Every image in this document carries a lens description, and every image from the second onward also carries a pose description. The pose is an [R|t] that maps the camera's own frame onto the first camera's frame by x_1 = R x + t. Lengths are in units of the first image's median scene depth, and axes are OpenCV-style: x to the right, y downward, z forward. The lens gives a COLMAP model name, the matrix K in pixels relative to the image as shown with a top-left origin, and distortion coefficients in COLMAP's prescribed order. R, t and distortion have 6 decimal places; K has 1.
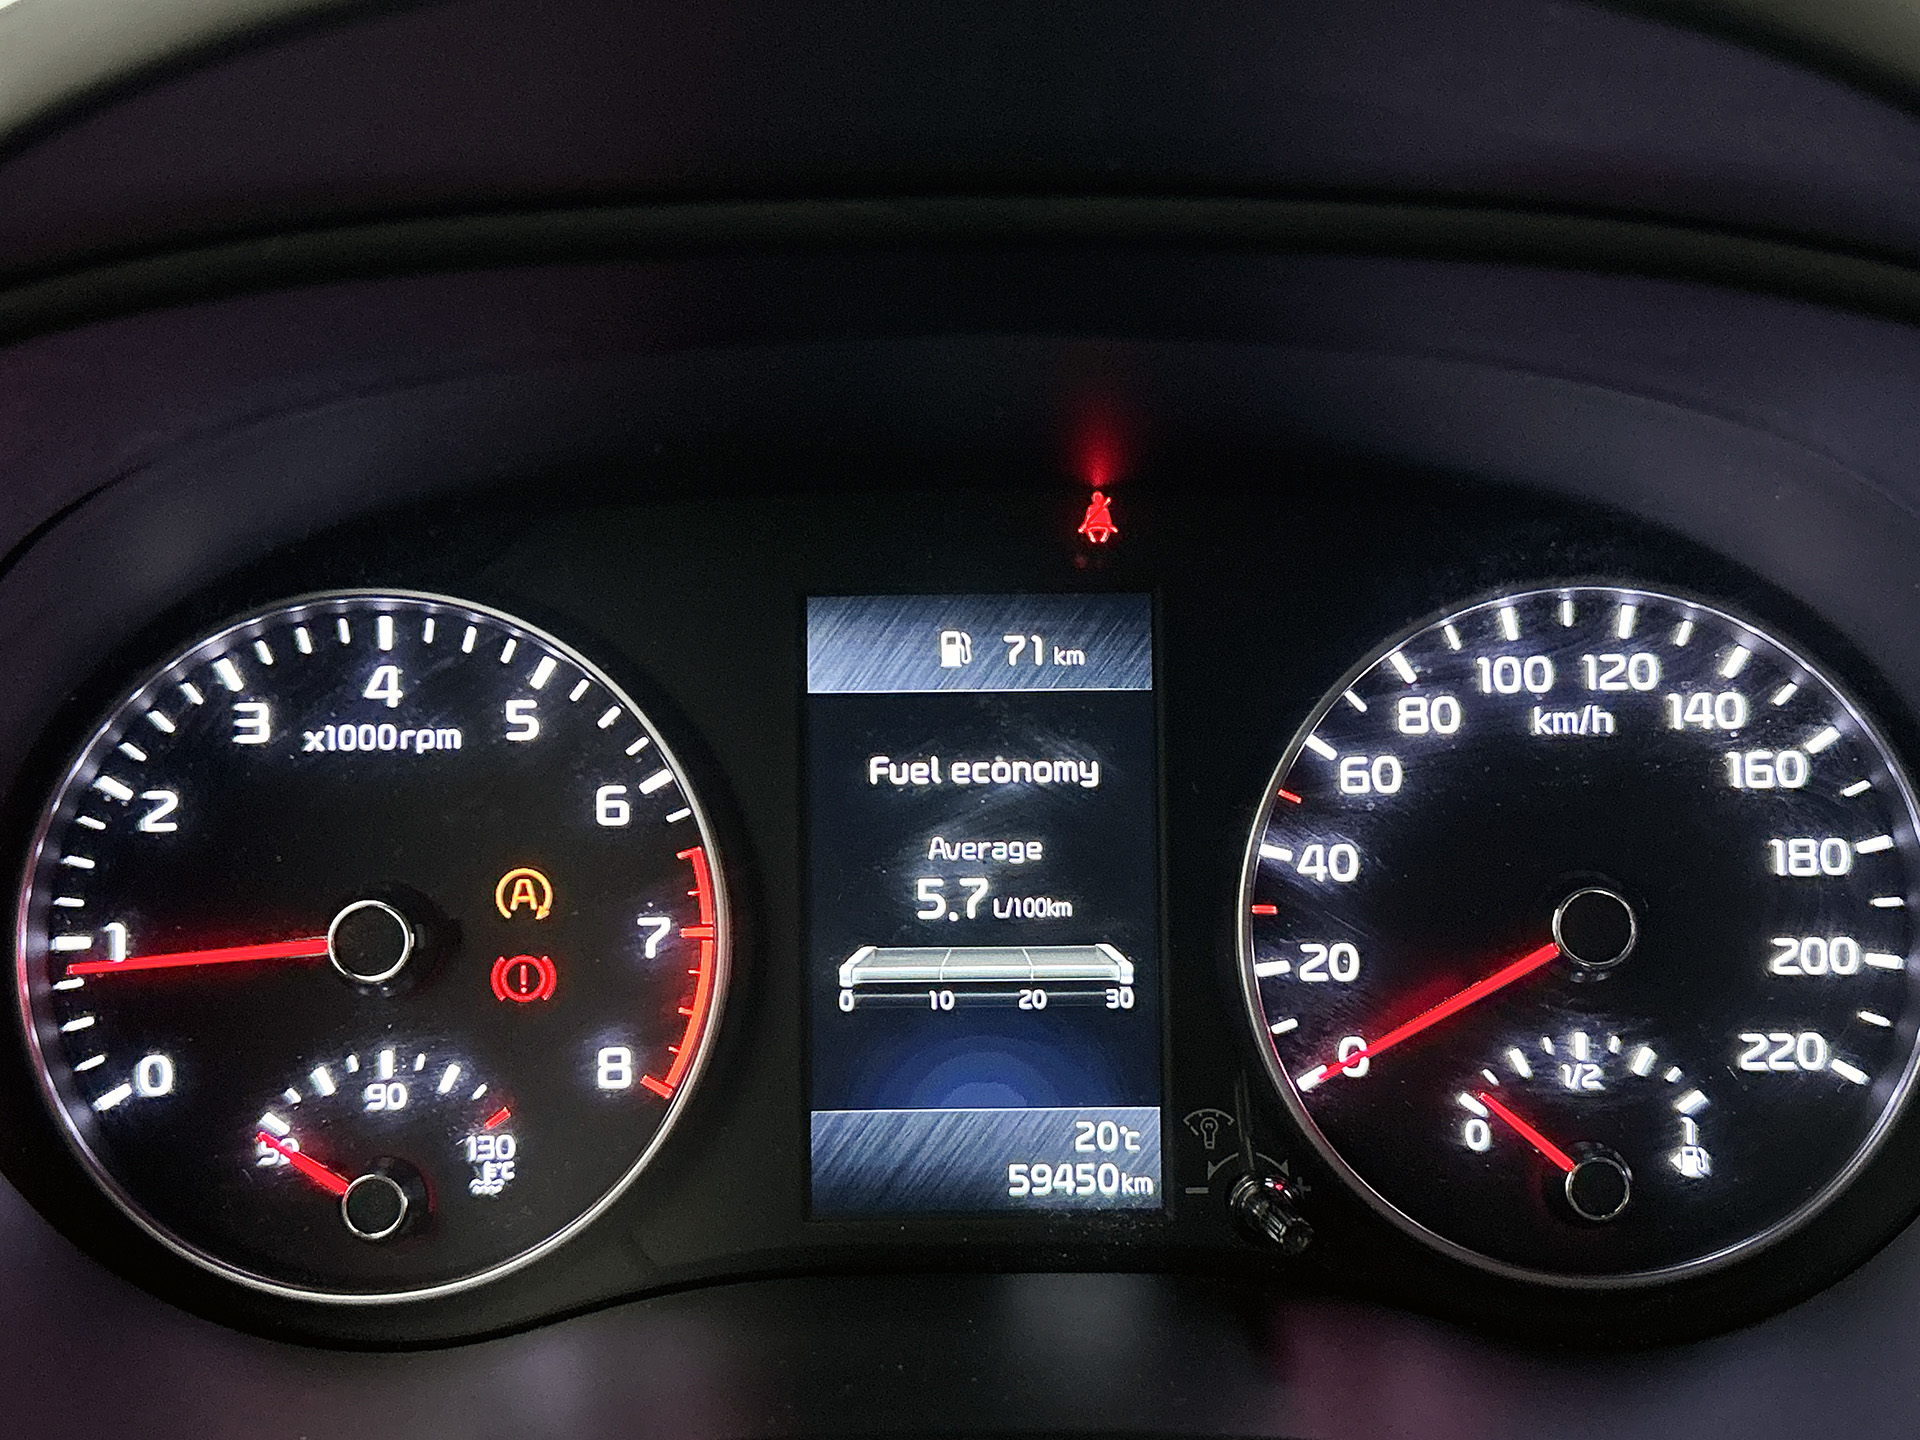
lens RADIAL K [[2524.1, 0, 992.5], [0, 2524.1, 734.0], [0, 0, 1]] dist [0.238721, -0.841680]
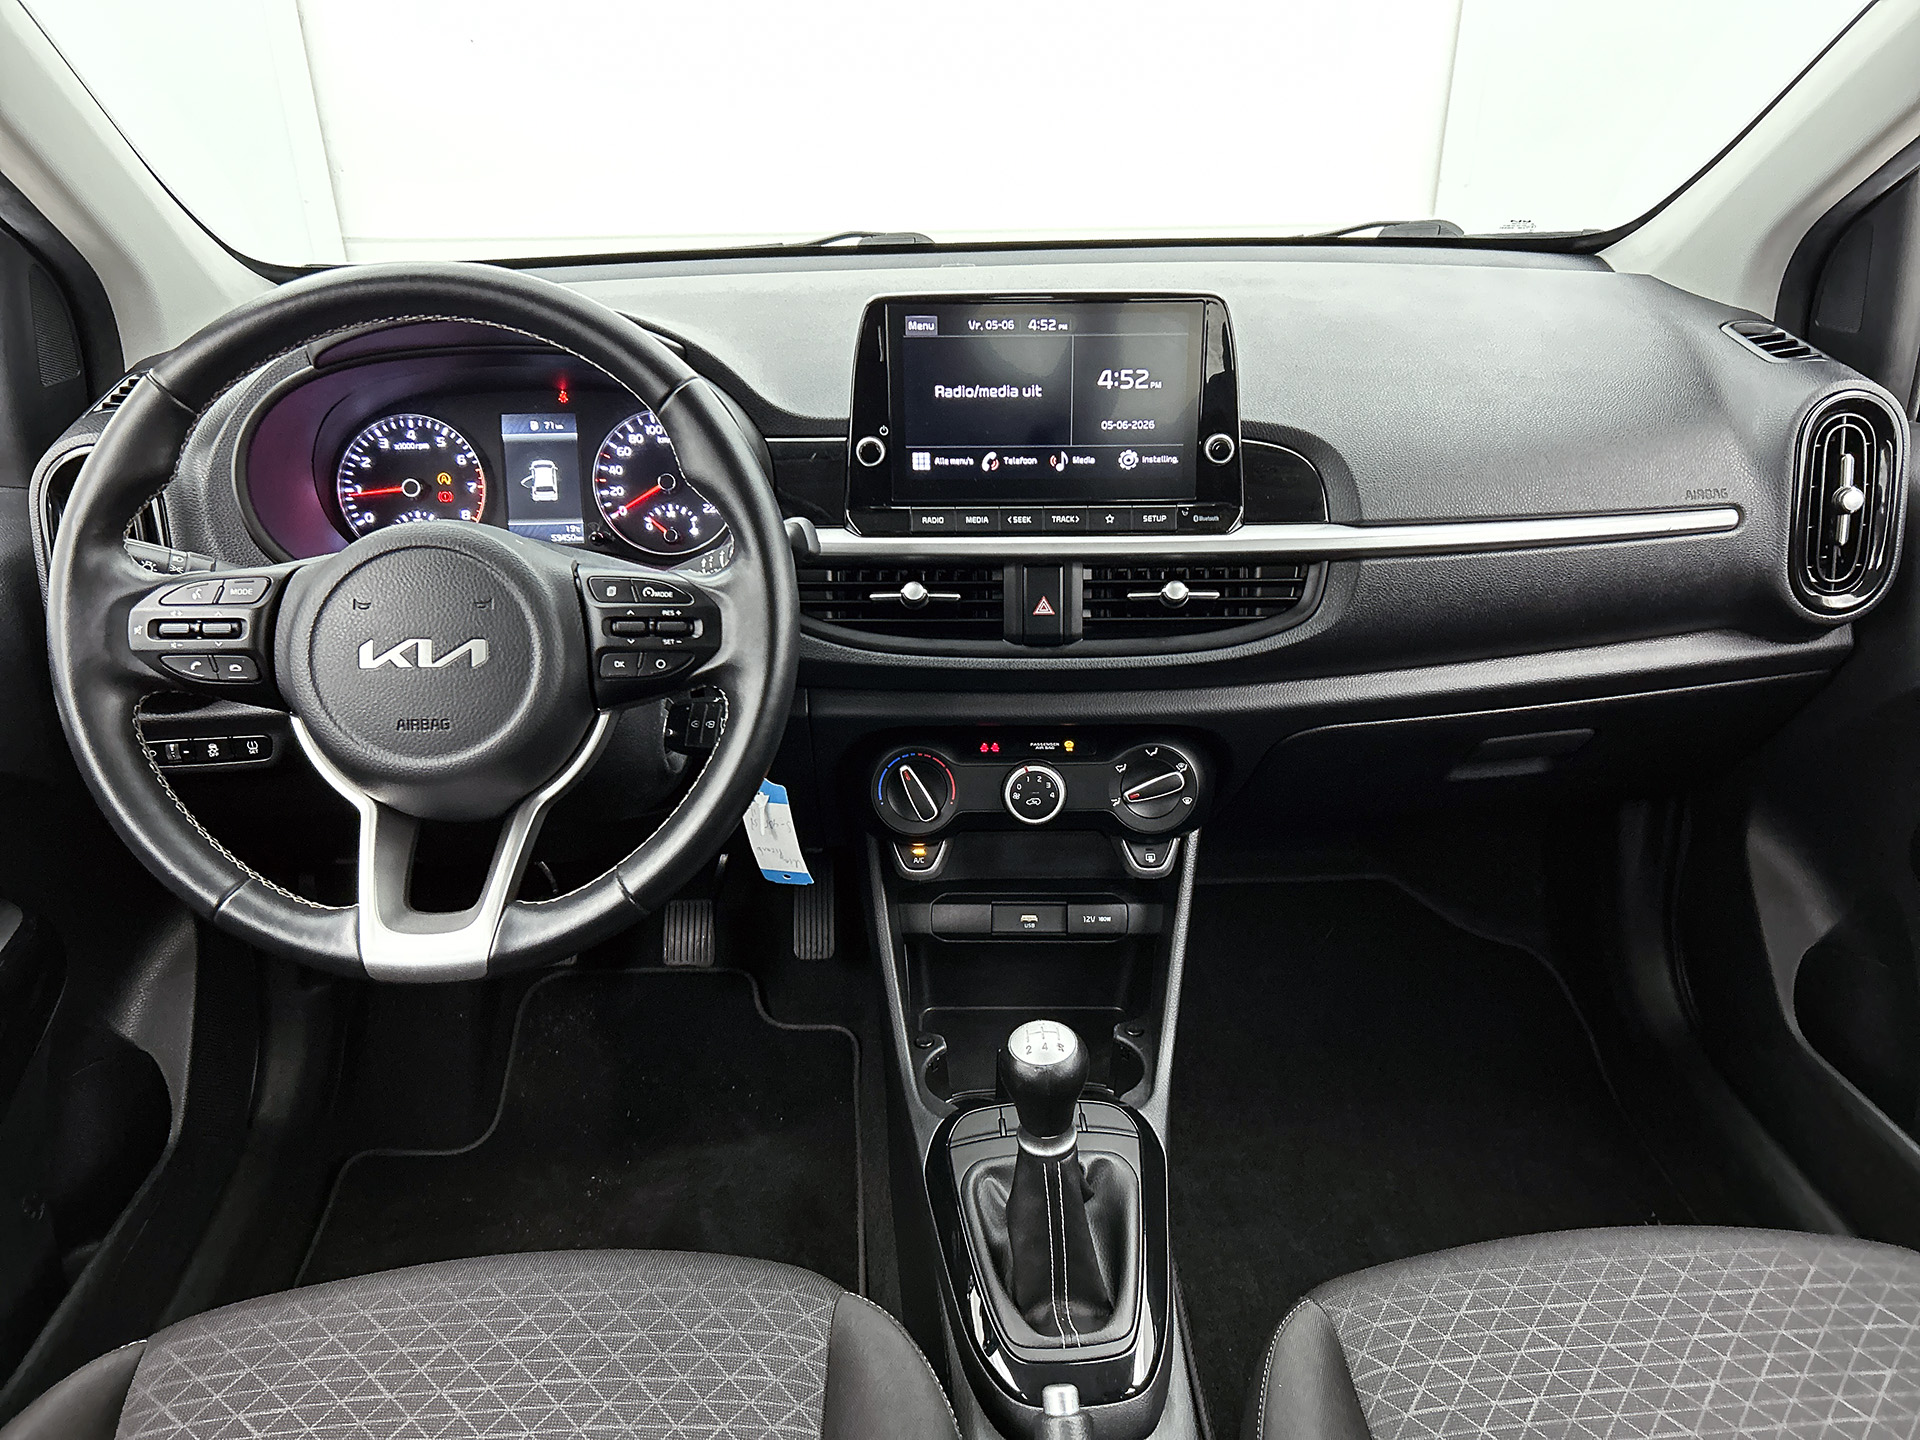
lens RADIAL K [[1461.7, 0, 974.7], [0, 1461.7, 726.2], [0, 0, 1]] dist [0.088620, -0.150635]
pose [[0.997707, -0.028069, 0.061582, 0.625627], [0.018591, 0.988602, 0.149402, 0.125652], [-0.065073, -0.147915, 0.986857, -1.871088]]
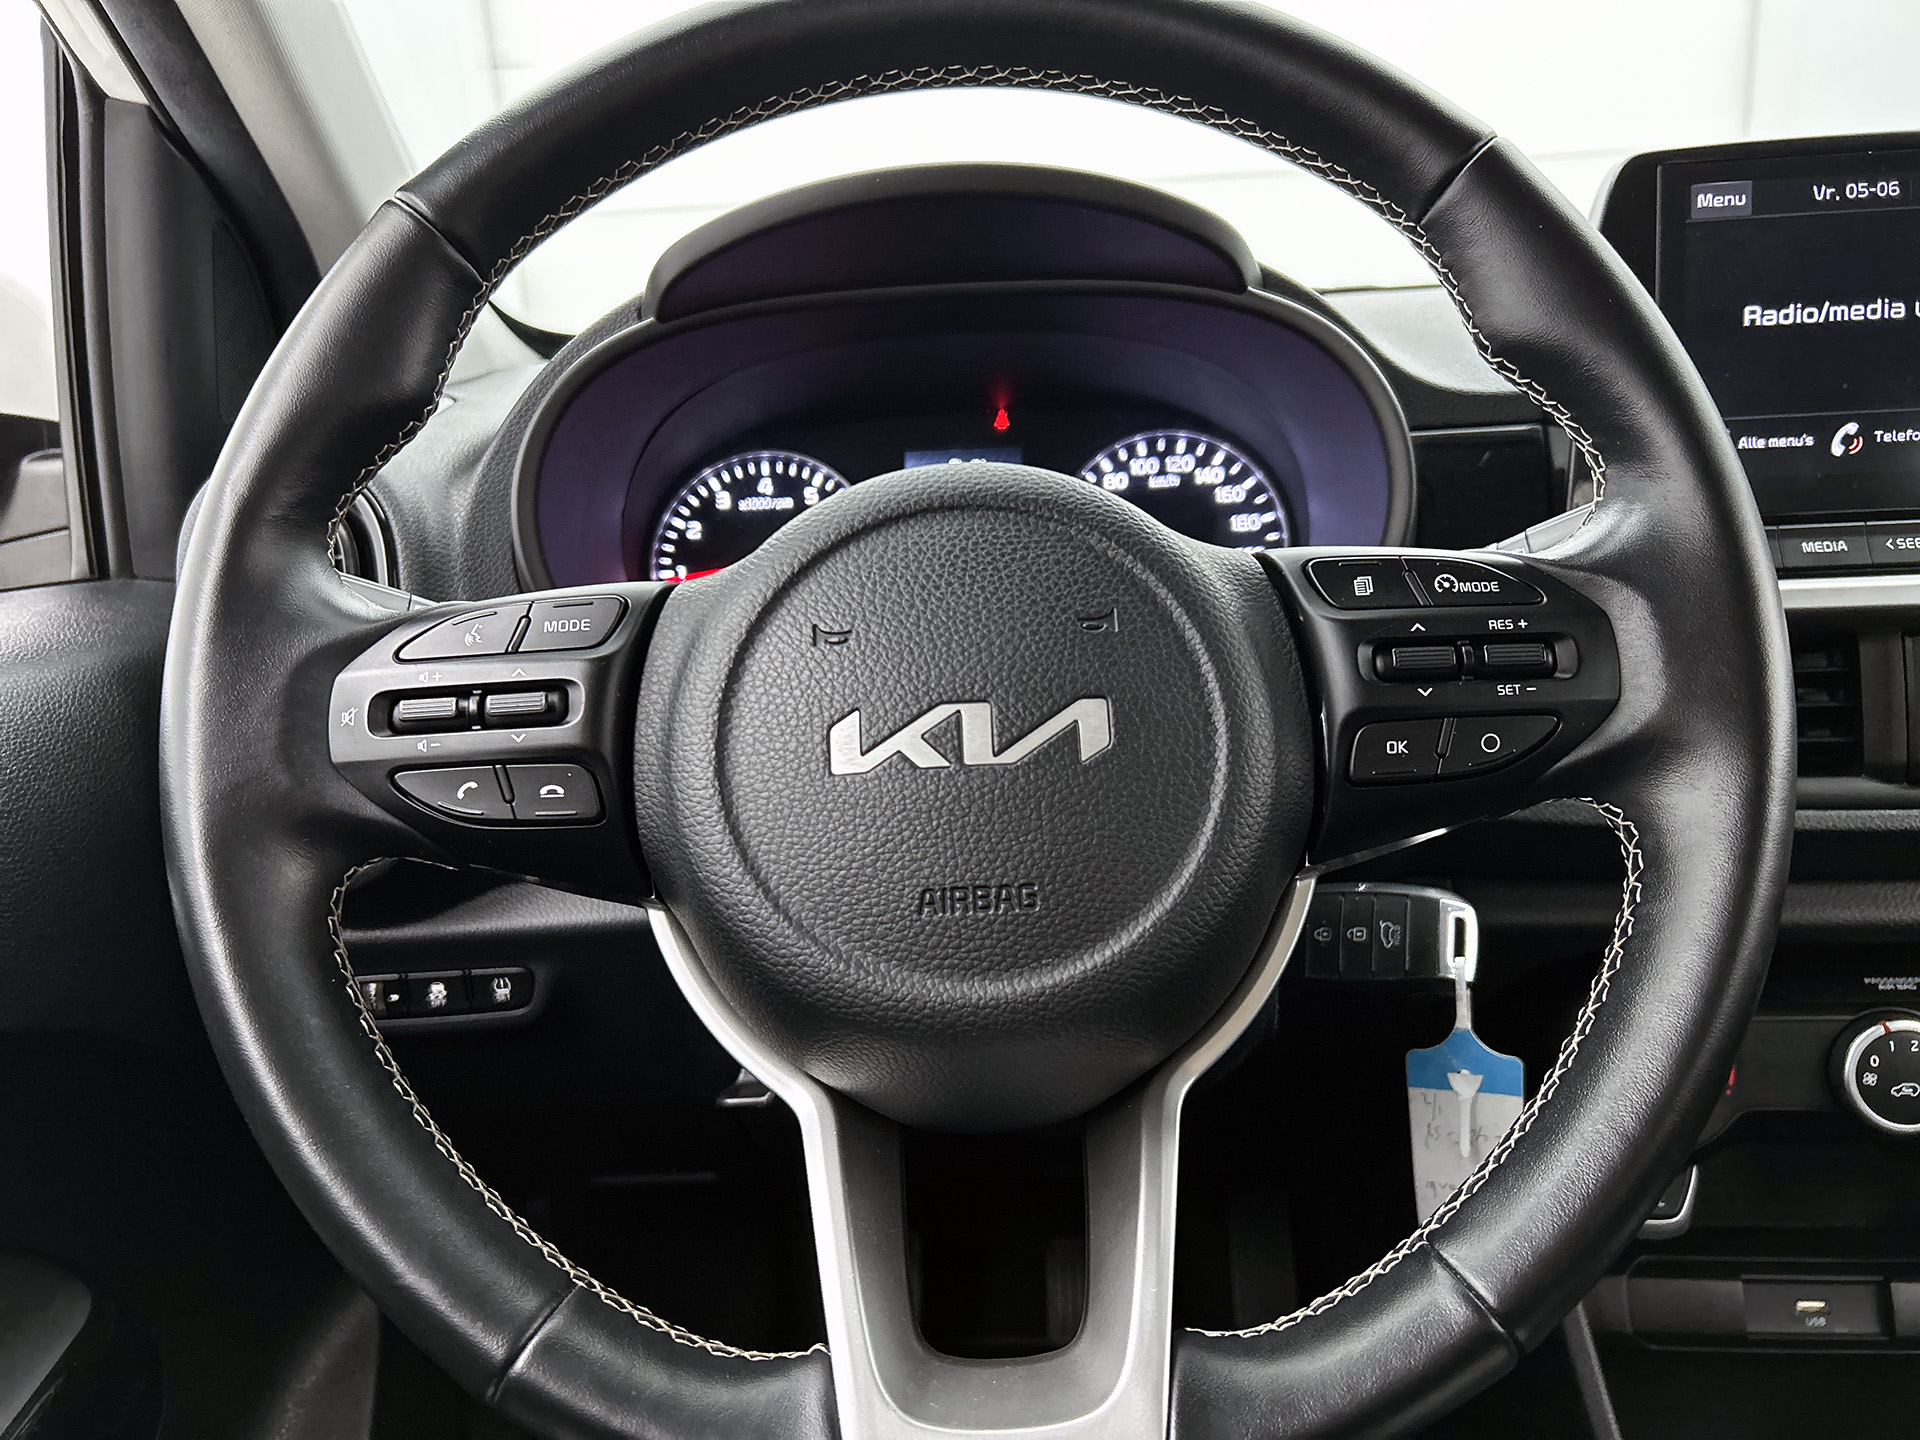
lens RADIAL K [[1508.1, 0, 978.5], [0, 1508.1, 719.7], [0, 0, 1]] dist [0.100915, -0.137701]
pose [[0.998816, -0.041146, -0.025948, 0.045927], [0.040115, 0.998430, -0.039085, 0.333629], [0.027515, 0.037998, 0.998899, -0.757833]]
